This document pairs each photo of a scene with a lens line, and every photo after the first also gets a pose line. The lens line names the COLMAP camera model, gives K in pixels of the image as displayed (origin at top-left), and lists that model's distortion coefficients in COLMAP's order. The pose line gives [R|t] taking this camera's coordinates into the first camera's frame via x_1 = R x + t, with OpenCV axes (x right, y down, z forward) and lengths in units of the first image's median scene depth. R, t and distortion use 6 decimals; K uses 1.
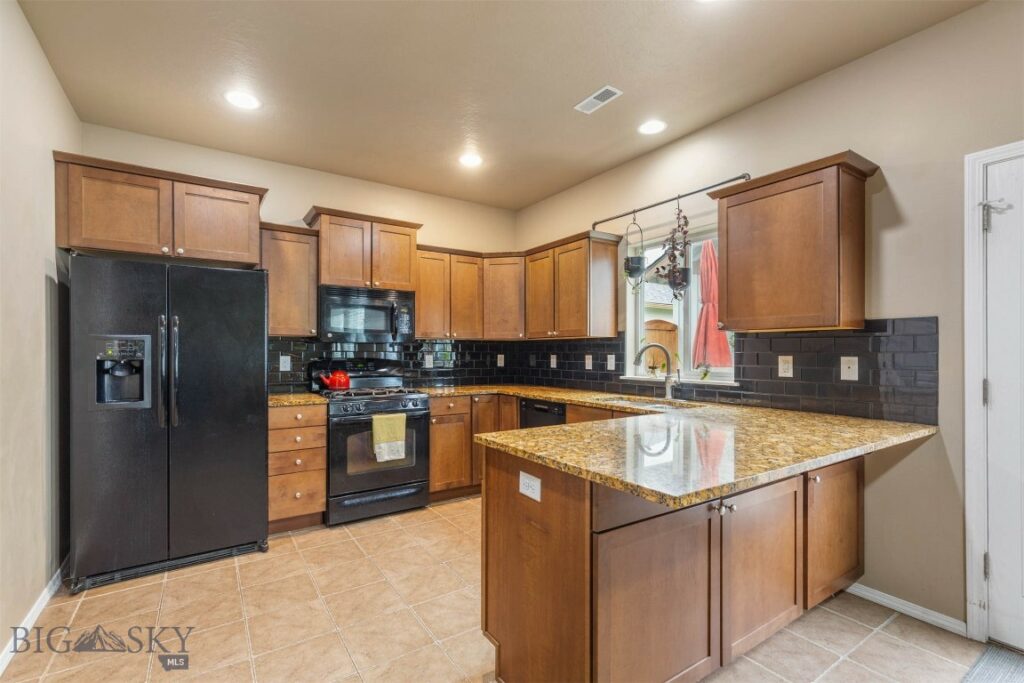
lens RADIAL K [[463.1, 0, 514.4], [0, 463.1, 349.2], [0, 0, 1]] dist [0.010342, -0.001078]
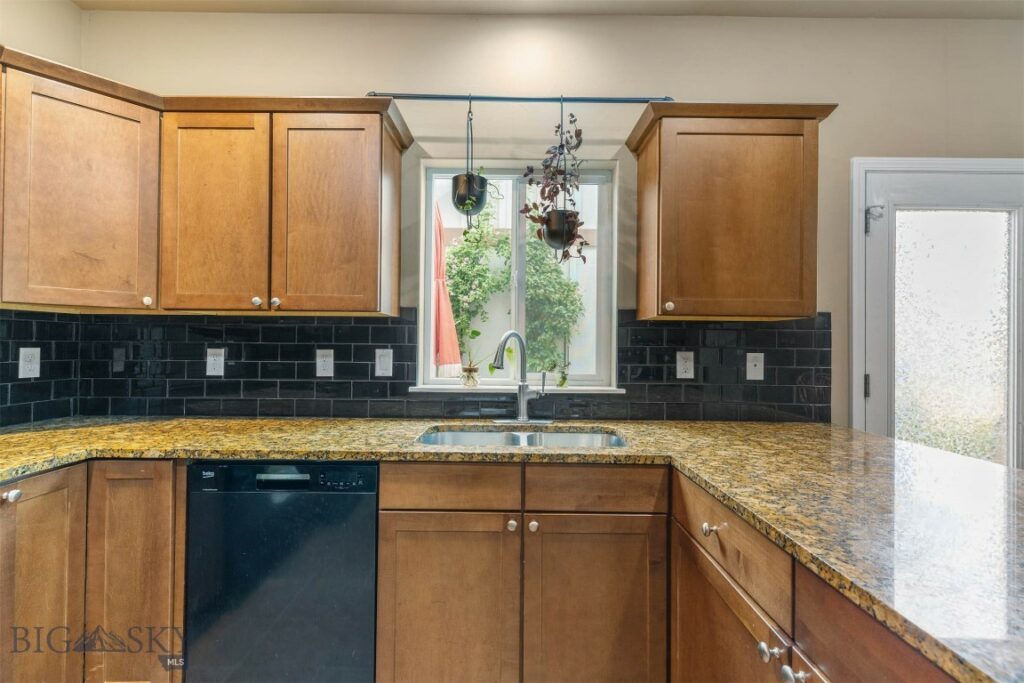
lens RADIAL K [[463.1, 0, 513.7], [0, 463.1, 341.8], [0, 0, 1]] dist [0.010342, -0.001078]
pose [[0.557040, 0.015196, 0.830346, -0.175773], [-0.013612, 0.999865, -0.009167, 0.006947], [-0.830374, -0.006196, 0.557172, 0.614632]]
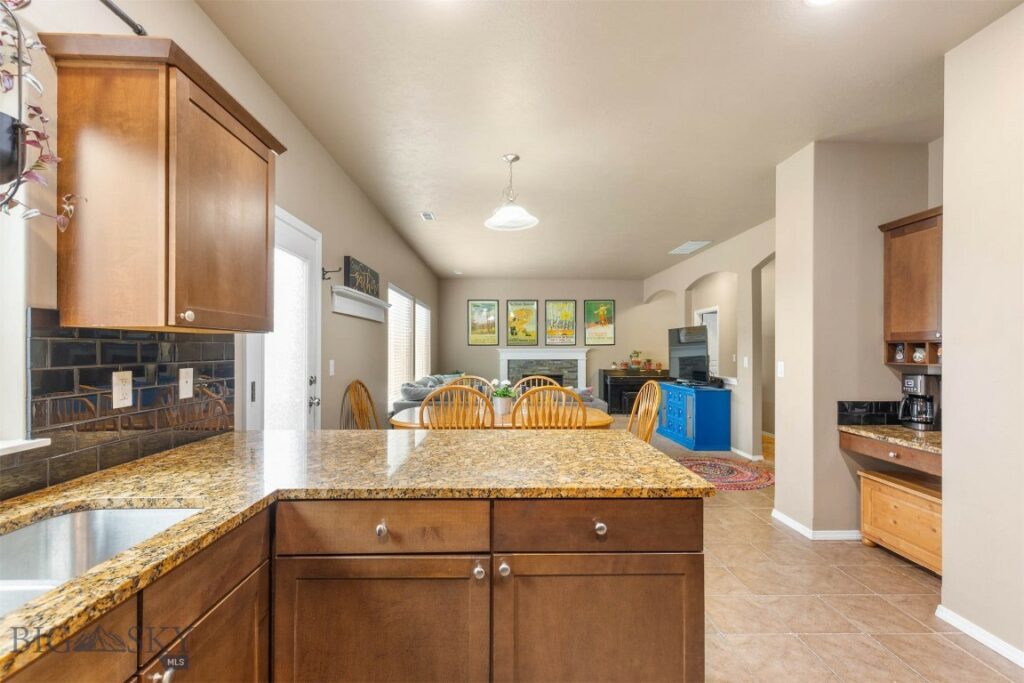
lens RADIAL K [[463.1, 0, 512.0], [0, 463.1, 349.7], [0, 0, 1]] dist [0.010342, -0.001078]
pose [[-0.843803, -0.000529, 0.536653, -0.112516], [-0.000183, 1.000000, 0.000698, -0.010090], [-0.536654, 0.000491, -0.843803, 0.942391]]
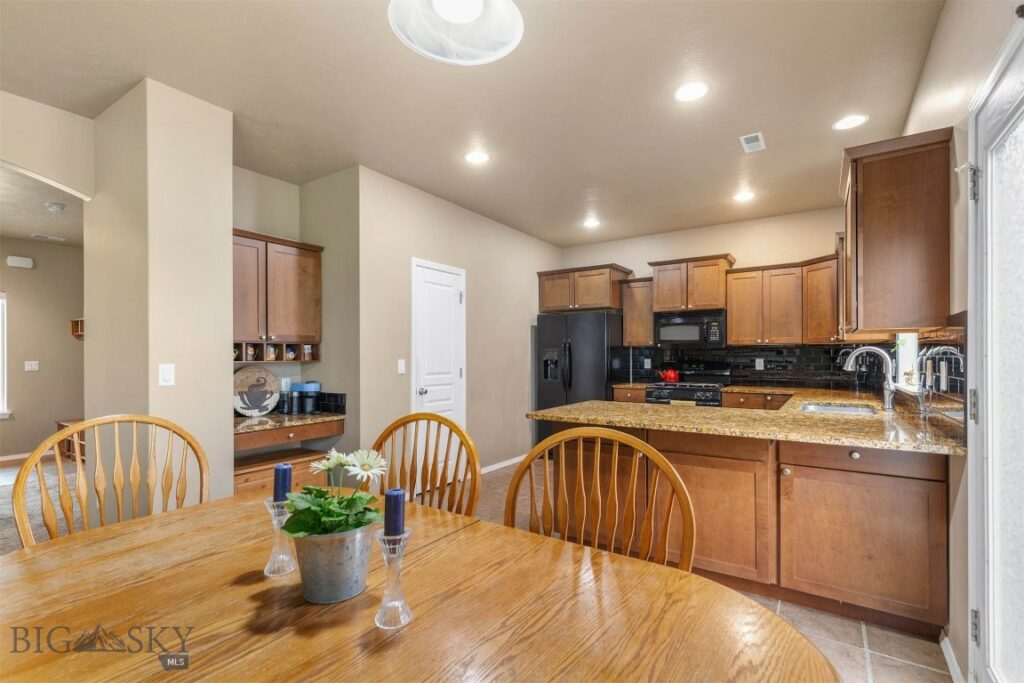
lens RADIAL K [[463.1, 0, 507.3], [0, 463.1, 358.0], [0, 0, 1]] dist [0.010342, -0.001078]
pose [[0.362463, -0.000411, -0.931998, 0.818483], [0.002393, 0.999997, 0.000489, 0.009211], [0.931995, -0.002407, 0.362462, -0.002819]]
